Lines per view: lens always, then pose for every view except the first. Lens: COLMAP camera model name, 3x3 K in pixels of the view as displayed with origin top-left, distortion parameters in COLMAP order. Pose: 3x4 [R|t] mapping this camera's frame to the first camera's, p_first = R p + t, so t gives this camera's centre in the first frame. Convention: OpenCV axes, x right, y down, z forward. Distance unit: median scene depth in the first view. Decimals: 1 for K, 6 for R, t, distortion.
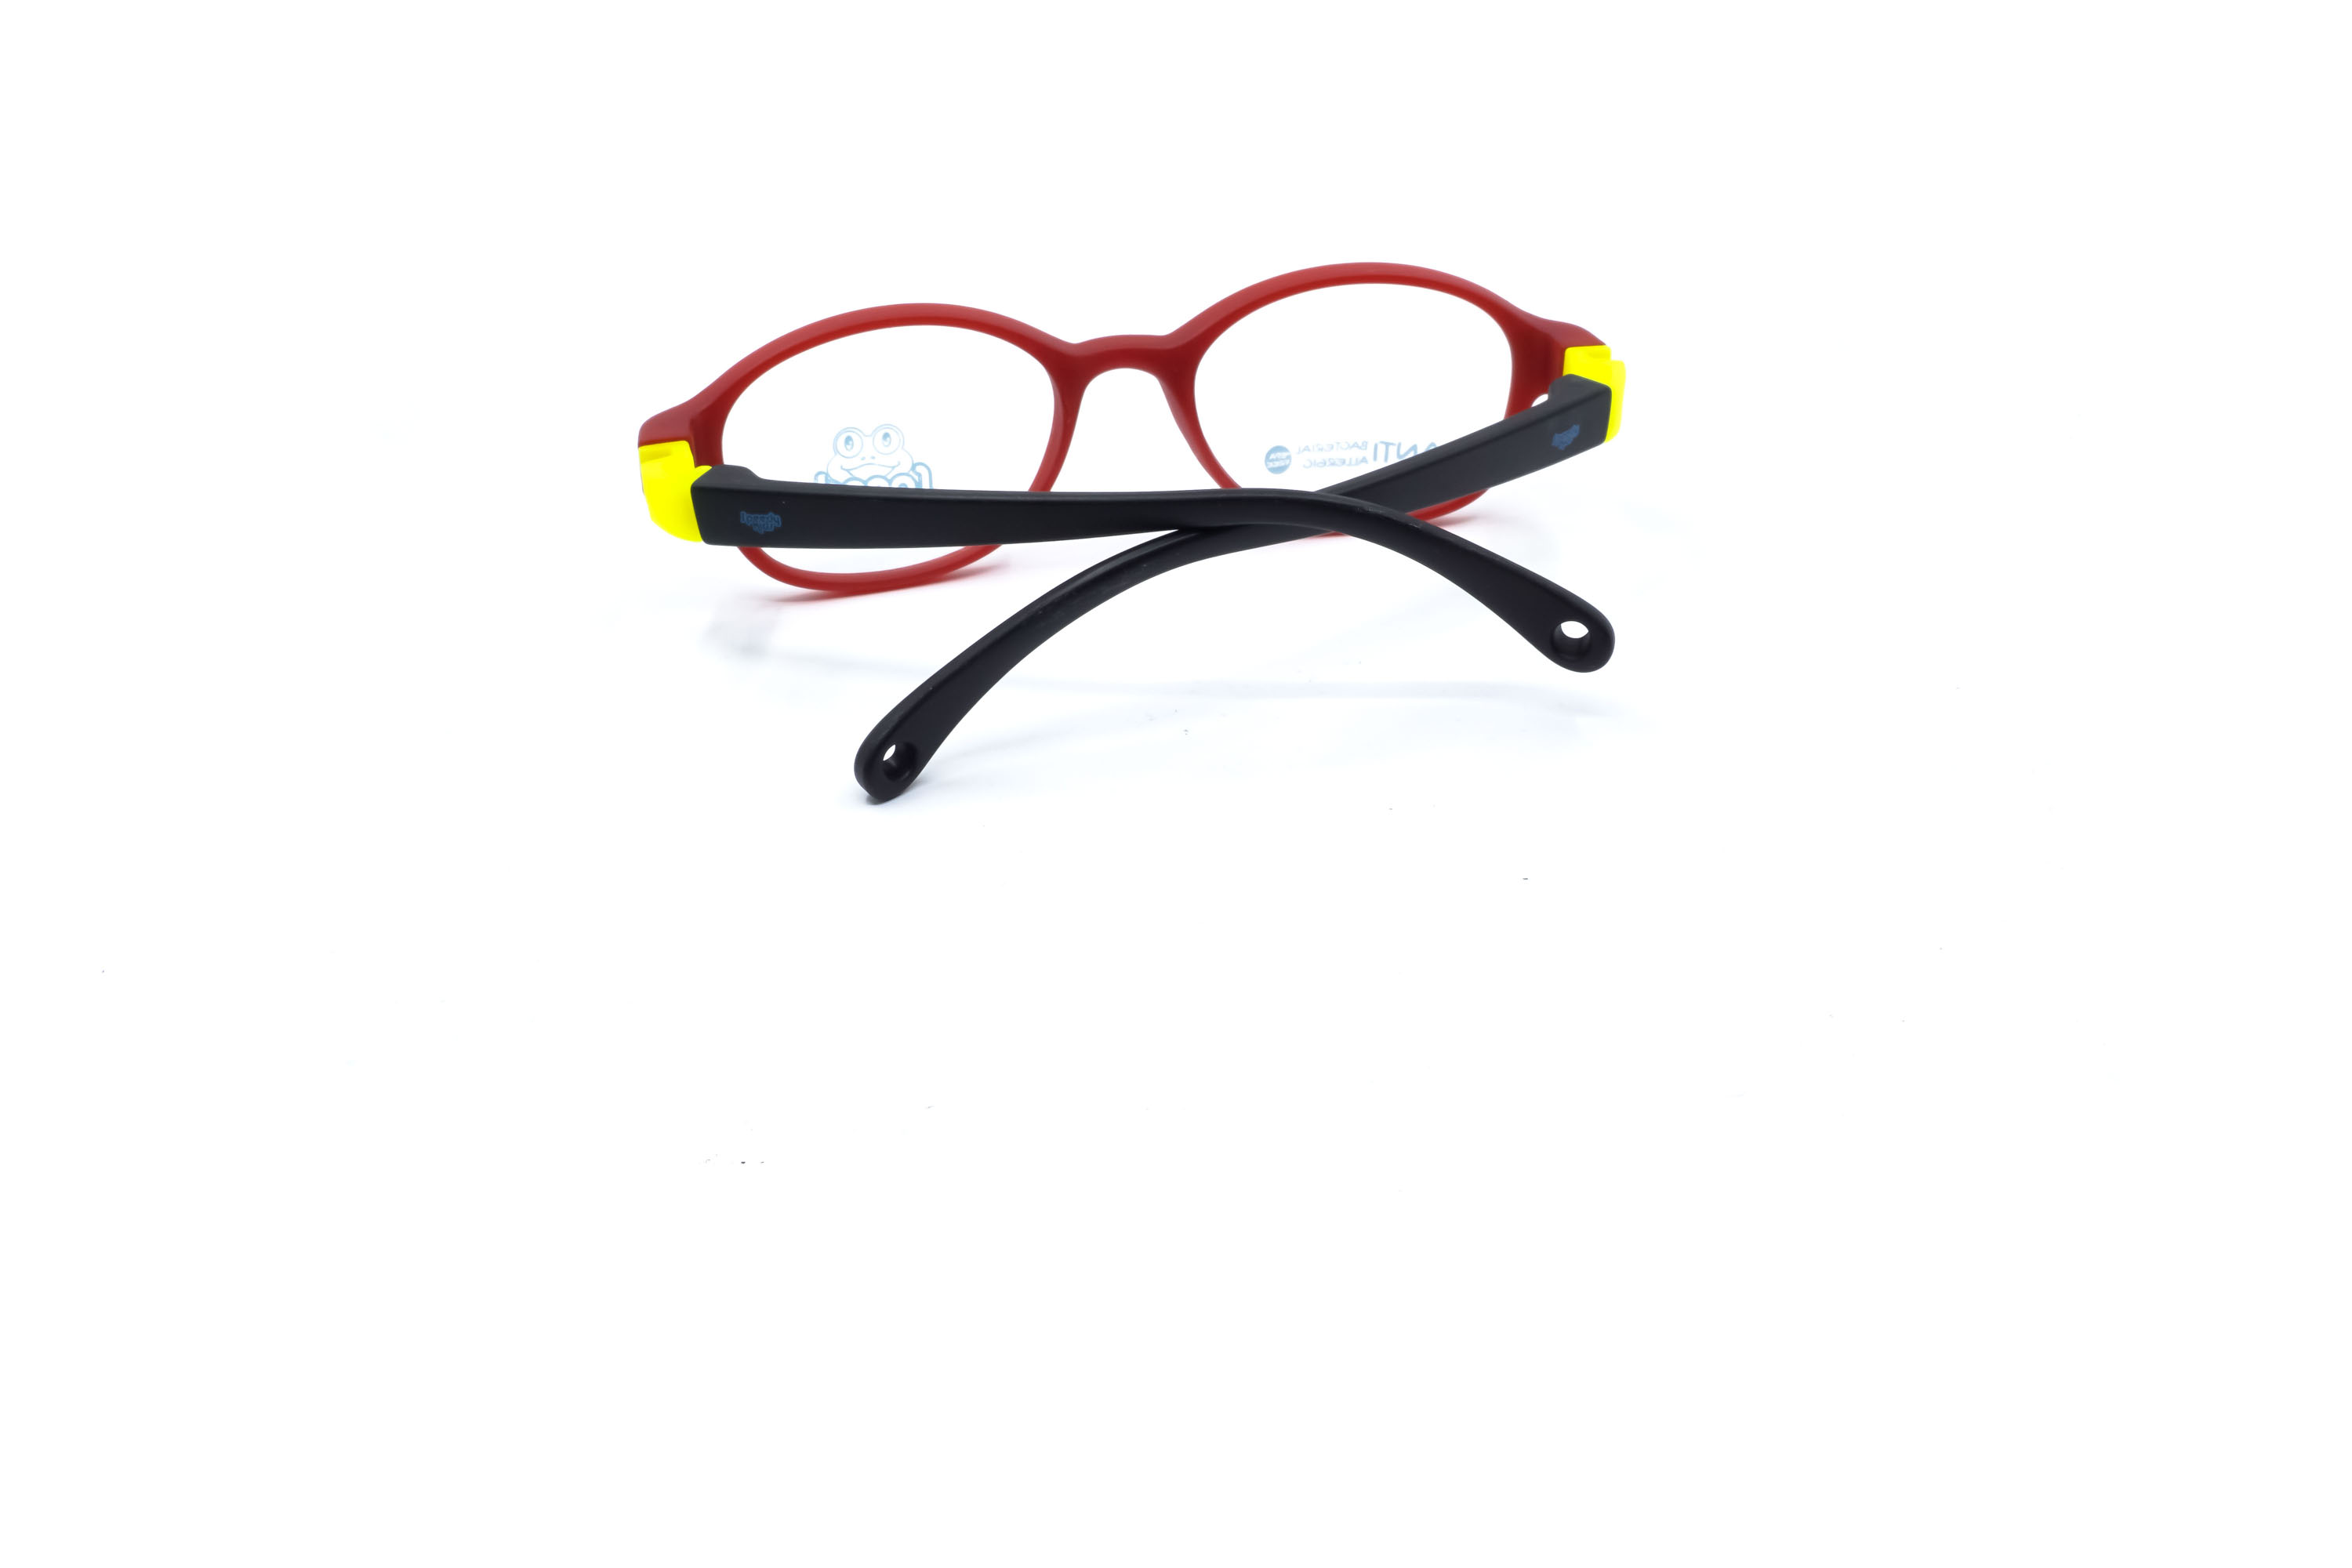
lens RADIAL K [[2398.6, 0, 1176.0], [0, 2398.6, 784.0], [0, 0, 1]] dist [0.019027, 0.001026]
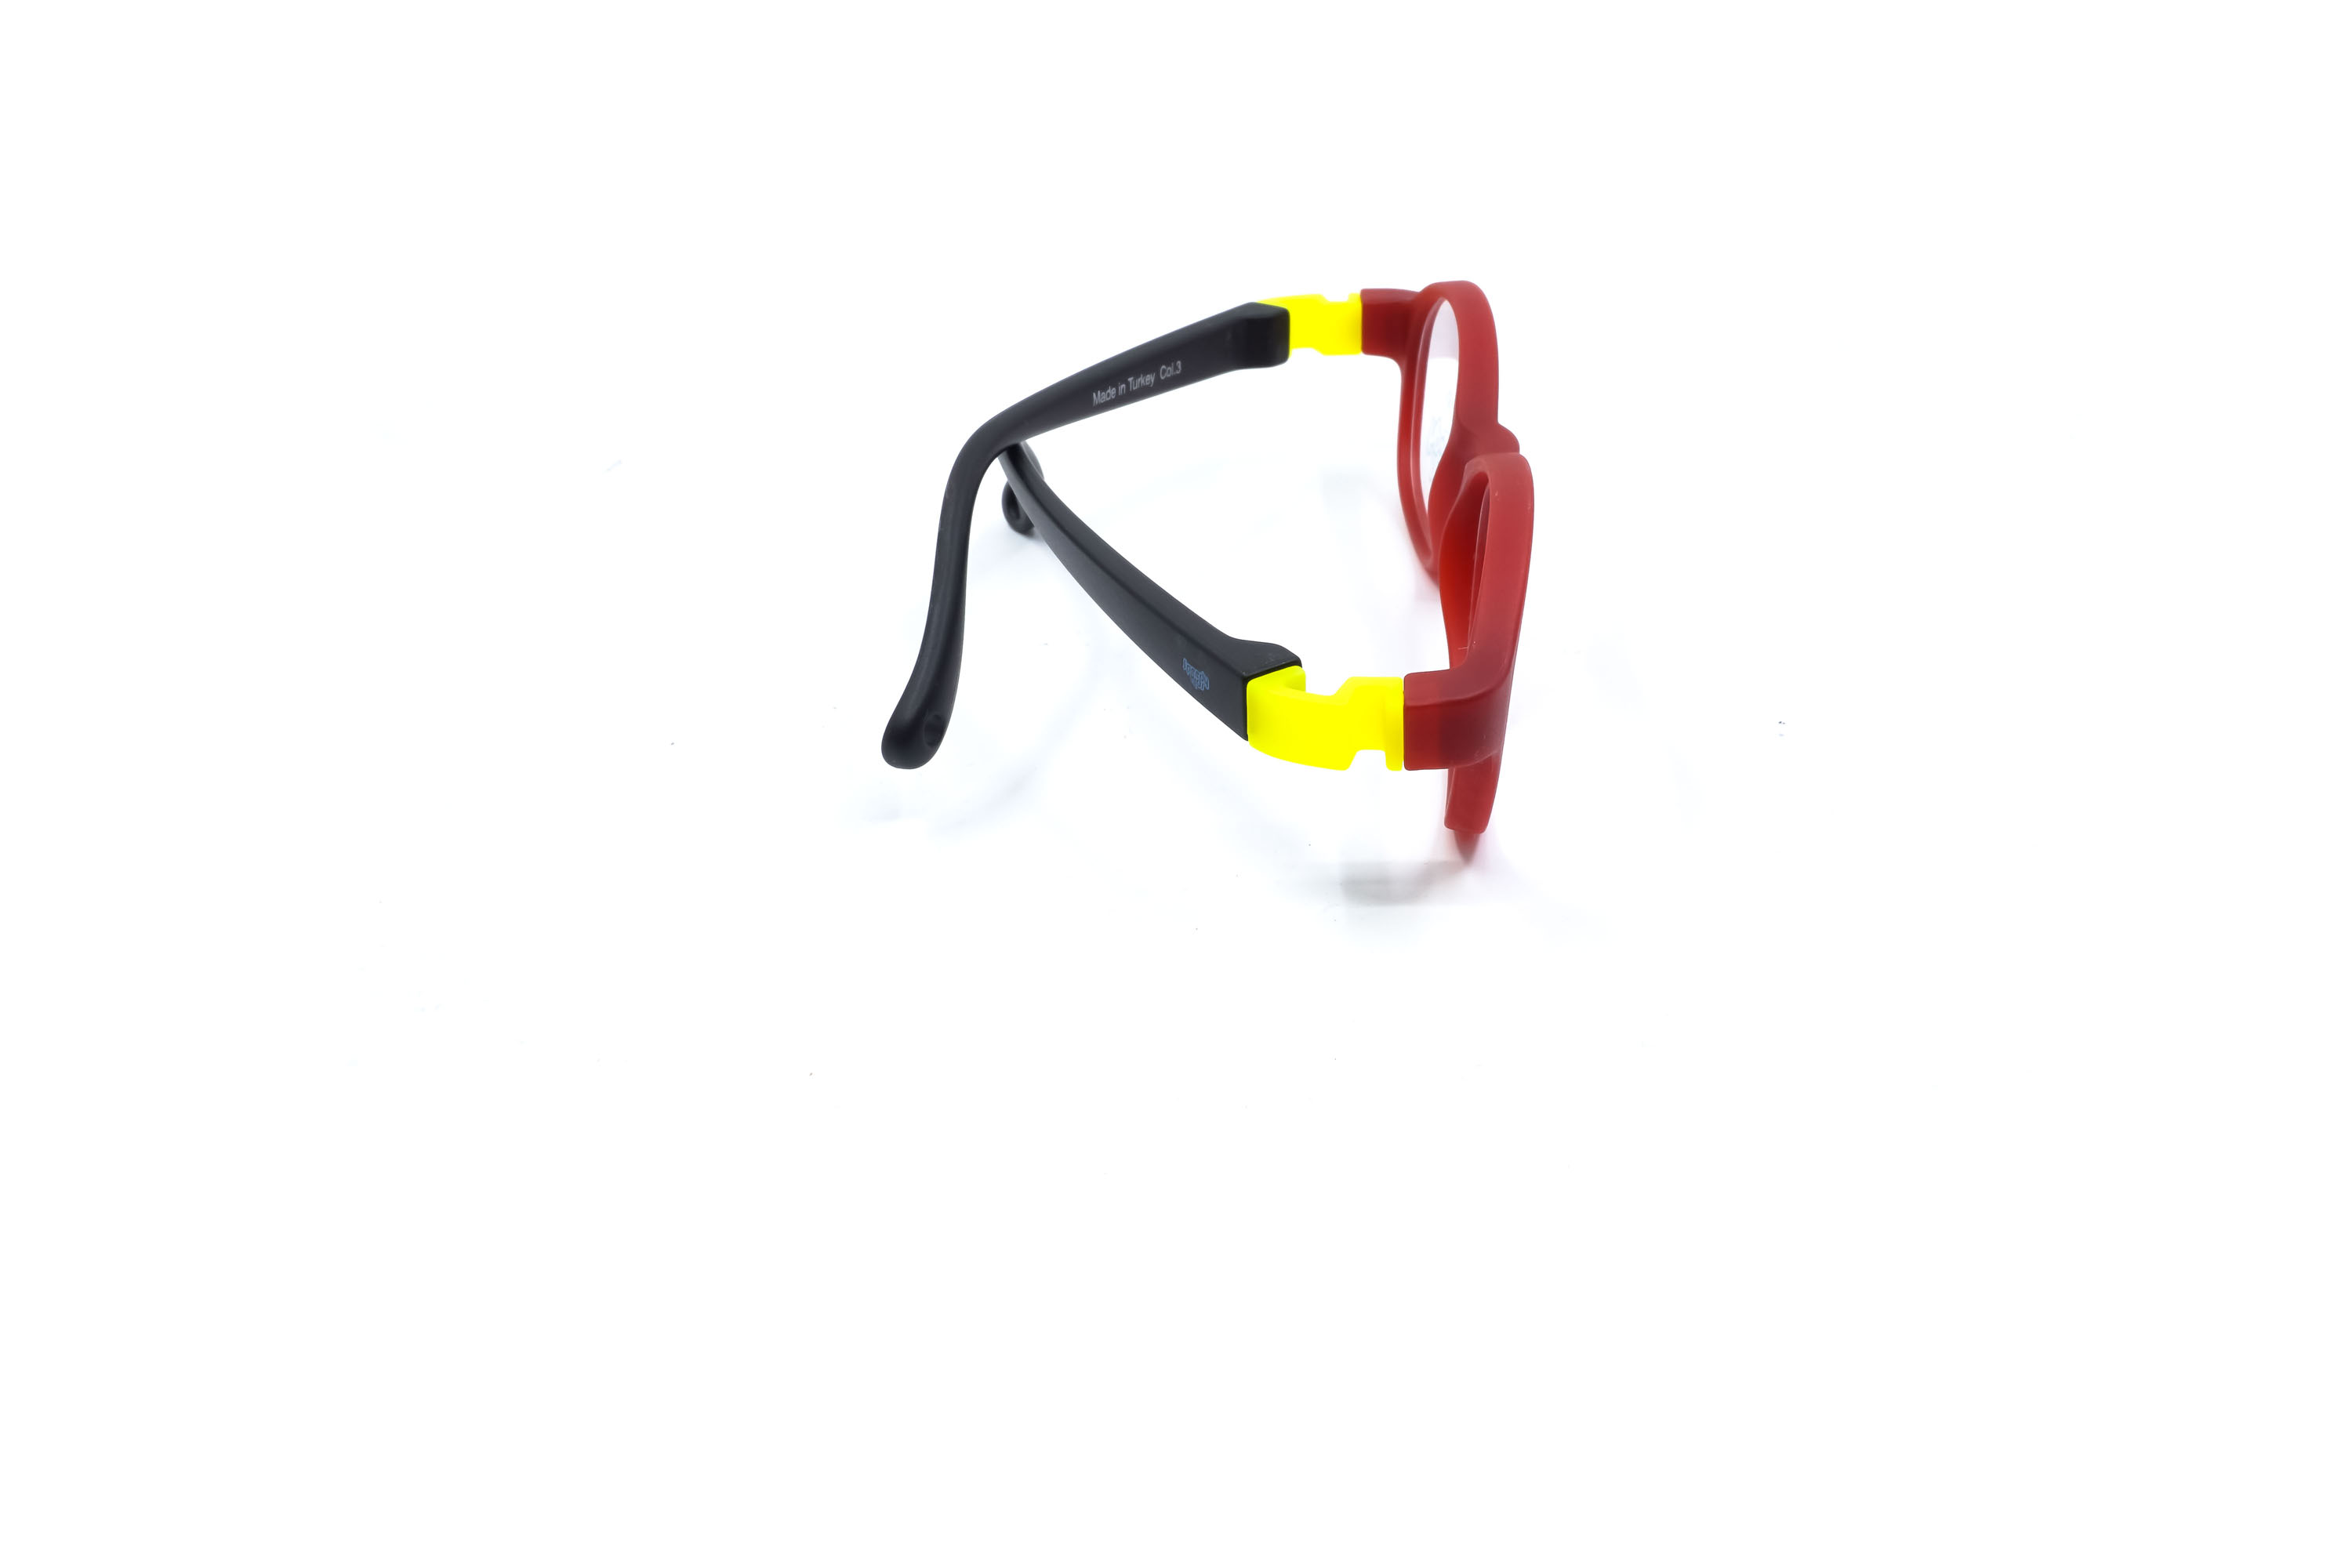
lens RADIAL K [[2398.6, 0, 1176.0], [0, 2398.6, 784.0], [0, 0, 1]] dist [0.019027, 0.001026]
pose [[-0.256643, 0.499062, -0.827690, 0.821510], [-0.467519, 0.685415, 0.558240, -0.547290], [0.845908, 0.530230, 0.057415, 0.923730]]
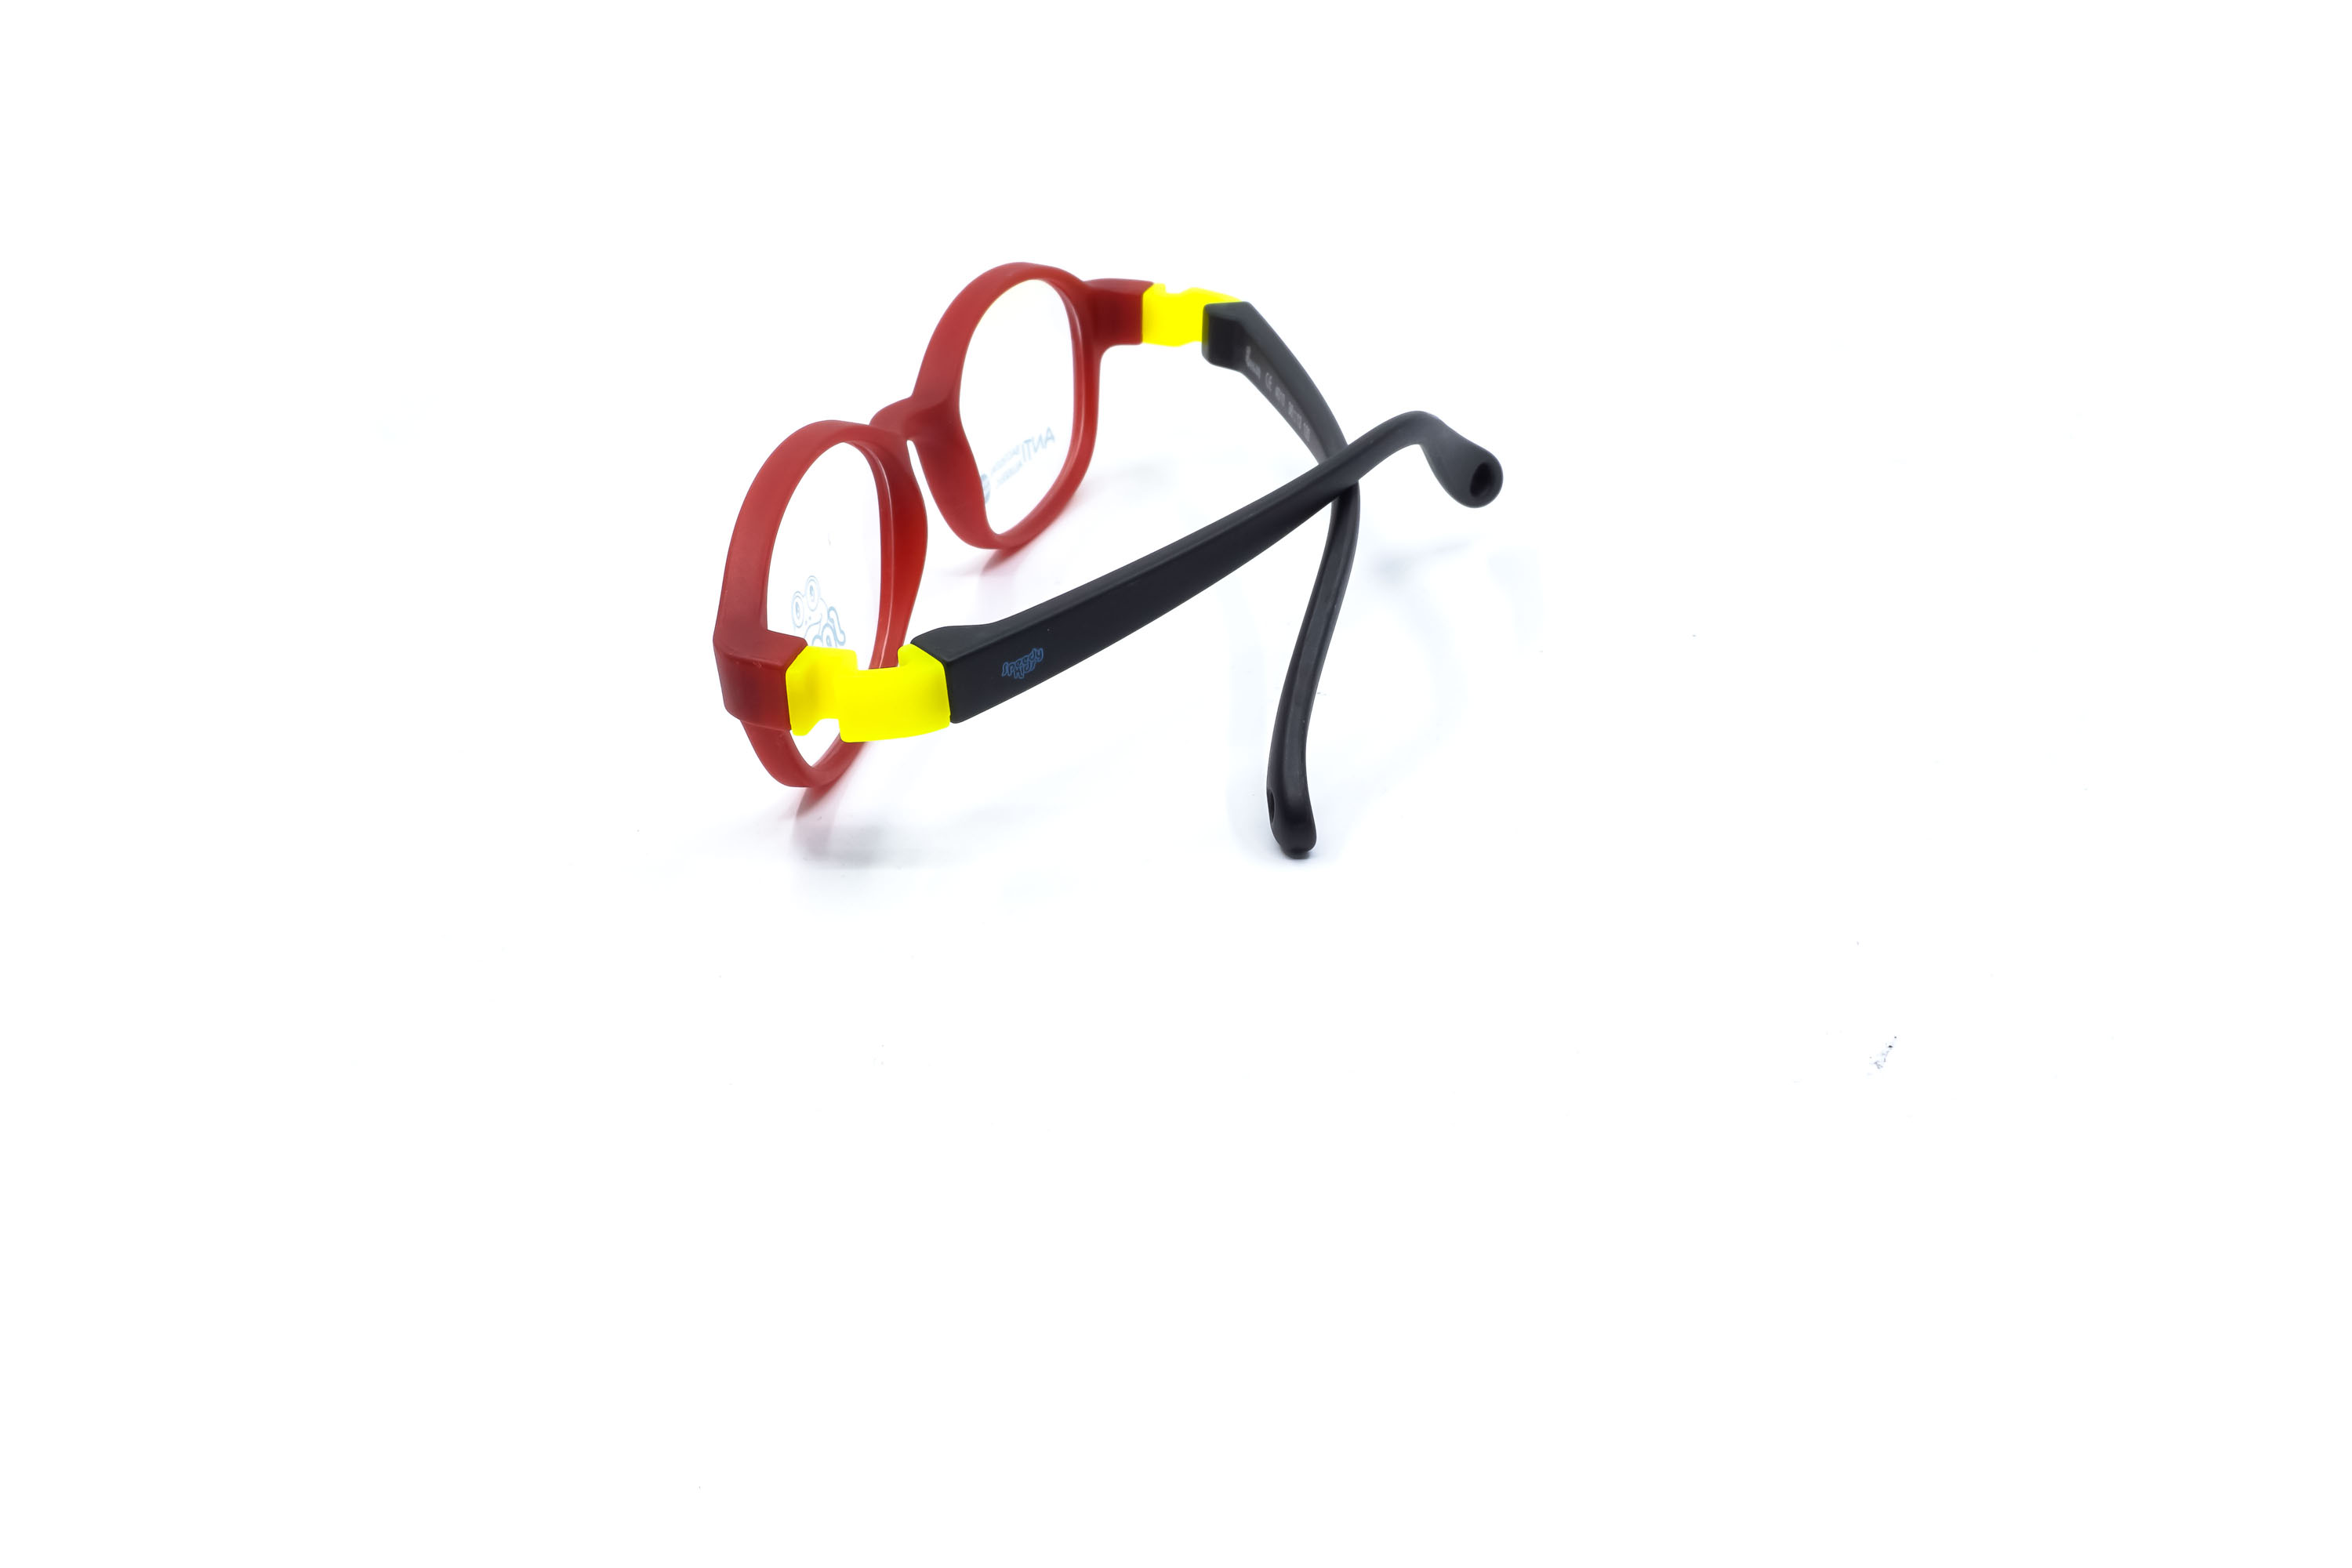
lens RADIAL K [[2352.5, 0, 1176.0], [0, 2352.5, 784.0], [0, 0, 1]] dist [0.167167, 0.003609]
pose [[0.502224, -0.423807, 0.753763, -0.737865], [0.437448, 0.876422, 0.201306, -0.198639], [-0.745930, 0.228631, 0.625553, 0.373545]]
